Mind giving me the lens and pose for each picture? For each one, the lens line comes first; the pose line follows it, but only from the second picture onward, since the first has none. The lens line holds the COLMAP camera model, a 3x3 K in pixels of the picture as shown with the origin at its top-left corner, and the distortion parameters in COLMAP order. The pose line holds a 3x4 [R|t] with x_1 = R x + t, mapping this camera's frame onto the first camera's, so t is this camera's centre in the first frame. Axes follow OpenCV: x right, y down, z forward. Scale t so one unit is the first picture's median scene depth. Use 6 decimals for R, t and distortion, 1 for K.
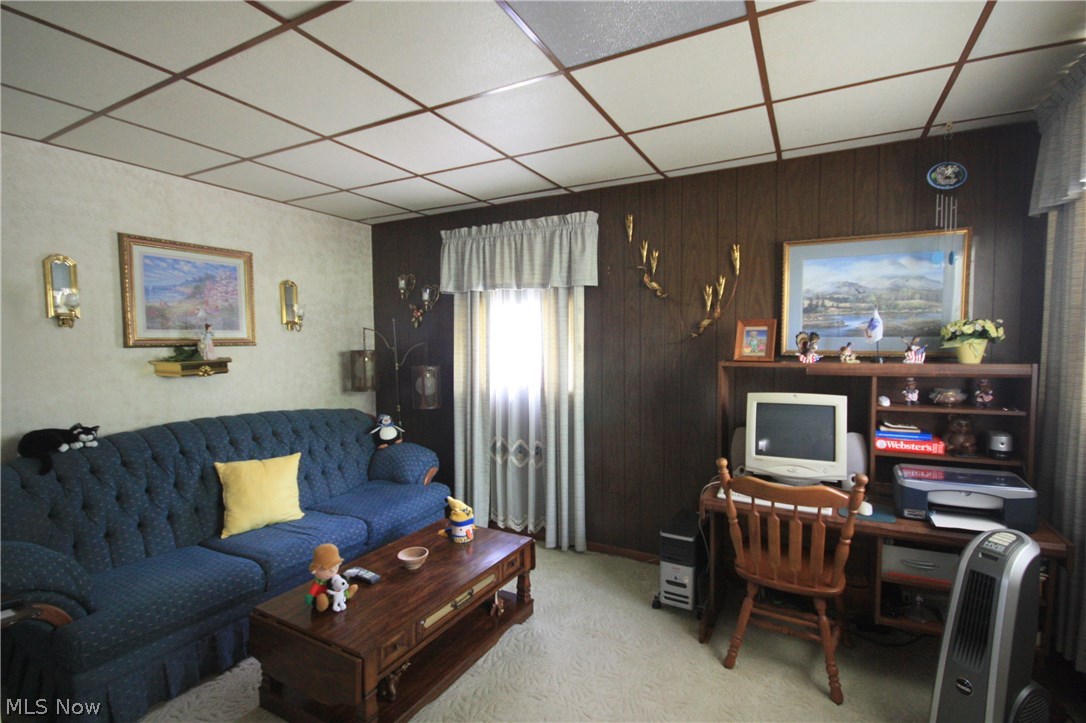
lens RADIAL K [[503.1, 0, 544.2], [0, 503.1, 366.6], [0, 0, 1]] dist [-0.003176, -0.006762]
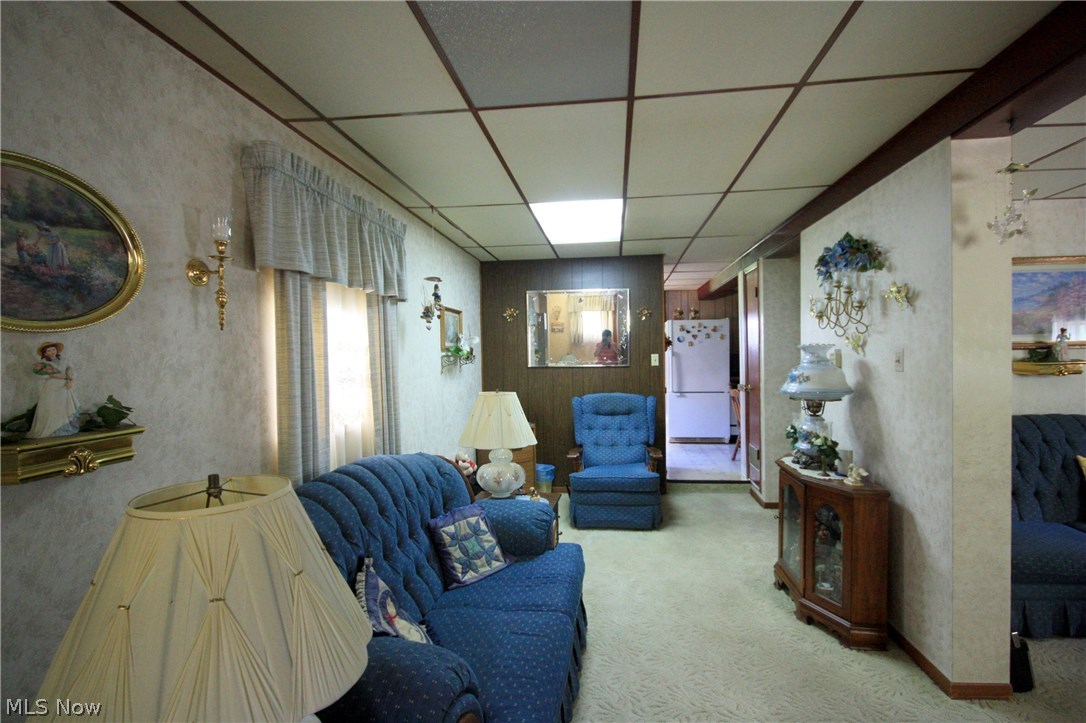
lens RADIAL K [[503.1, 0, 544.2], [0, 503.1, 366.9], [0, 0, 1]] dist [-0.003176, -0.006762]
pose [[0.358163, 0.023422, -0.933365, -0.075349], [-0.036242, 0.999281, 0.011169, 0.030700], [0.932955, 0.029827, 0.358755, -0.483036]]
